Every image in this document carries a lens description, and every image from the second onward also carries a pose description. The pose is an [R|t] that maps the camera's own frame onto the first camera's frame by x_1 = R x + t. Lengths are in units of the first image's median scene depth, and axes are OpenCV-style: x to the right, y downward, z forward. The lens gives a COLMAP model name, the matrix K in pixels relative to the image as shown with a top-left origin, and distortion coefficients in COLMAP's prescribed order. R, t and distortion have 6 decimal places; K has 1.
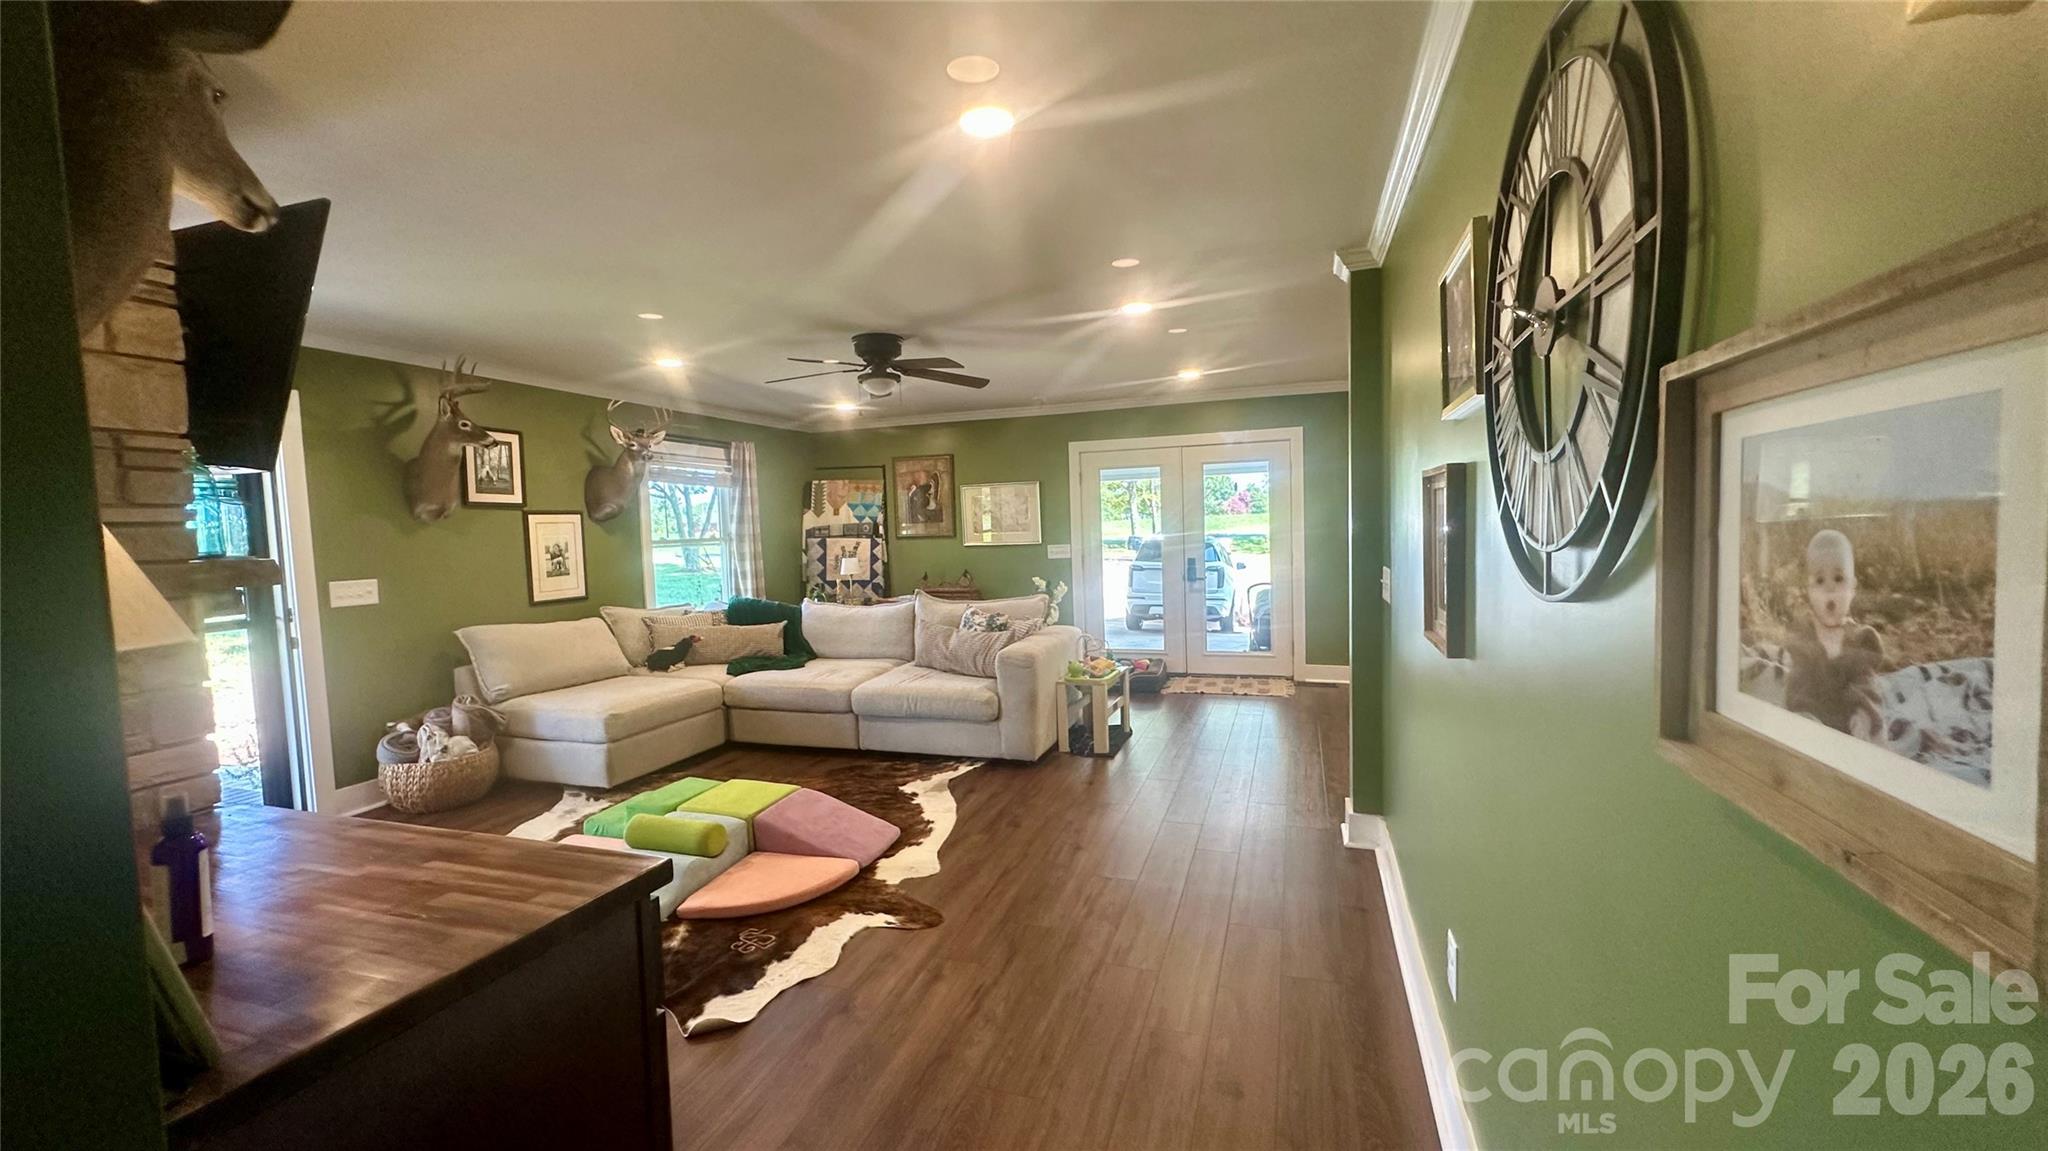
lens RADIAL K [[813.2, 0, 1020.8], [0, 813.2, 577.2], [0, 0, 1]] dist [-0.004694, 0.000521]
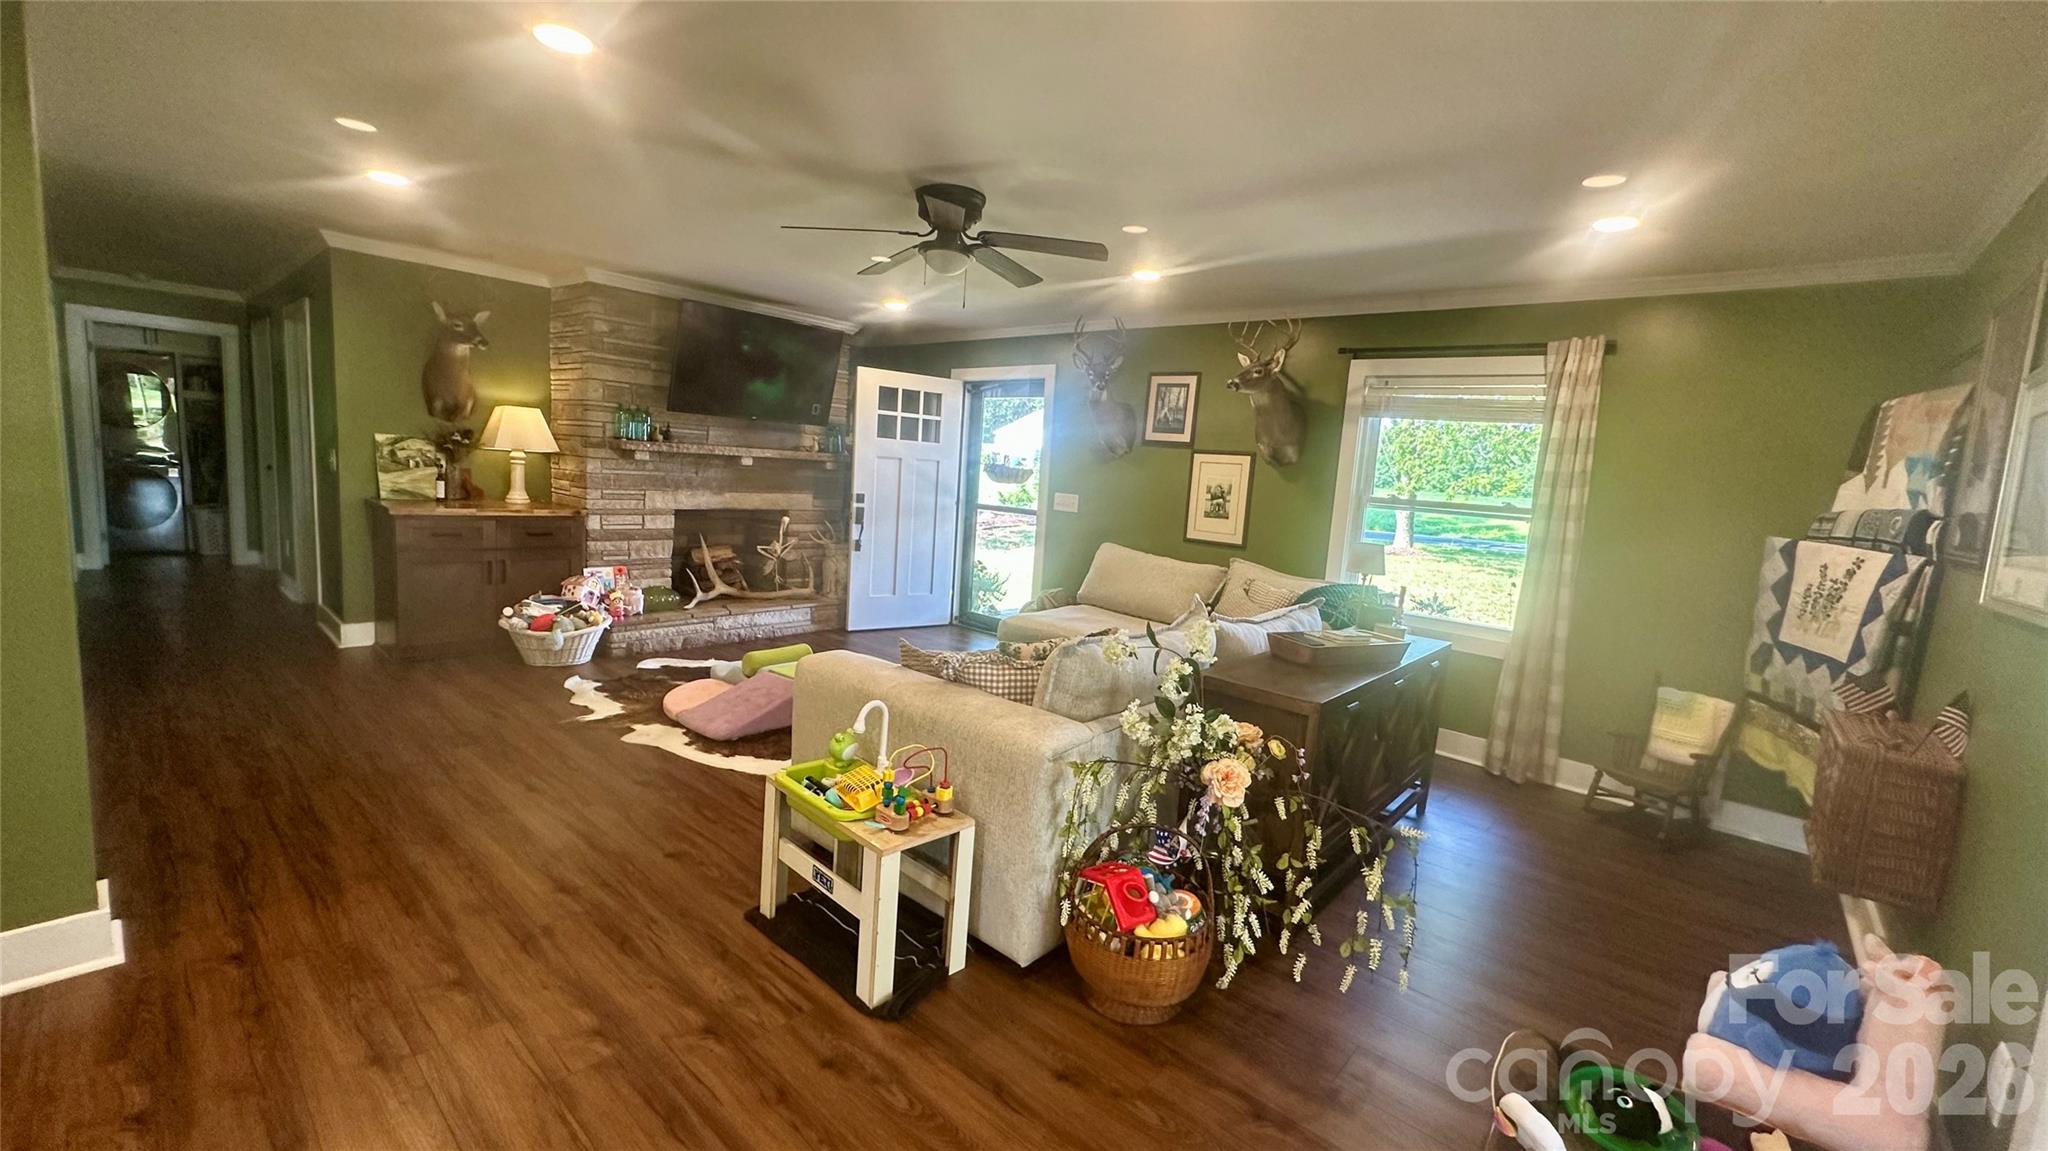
lens RADIAL K [[813.2, 0, 1020.8], [0, 813.2, 577.2], [0, 0, 1]] dist [-0.004694, 0.000521]
pose [[-0.385485, 0.127002, -0.913932, 0.466536], [-0.119858, 0.975198, 0.186070, -0.093967], [0.914896, 0.181269, -0.360702, 1.261813]]
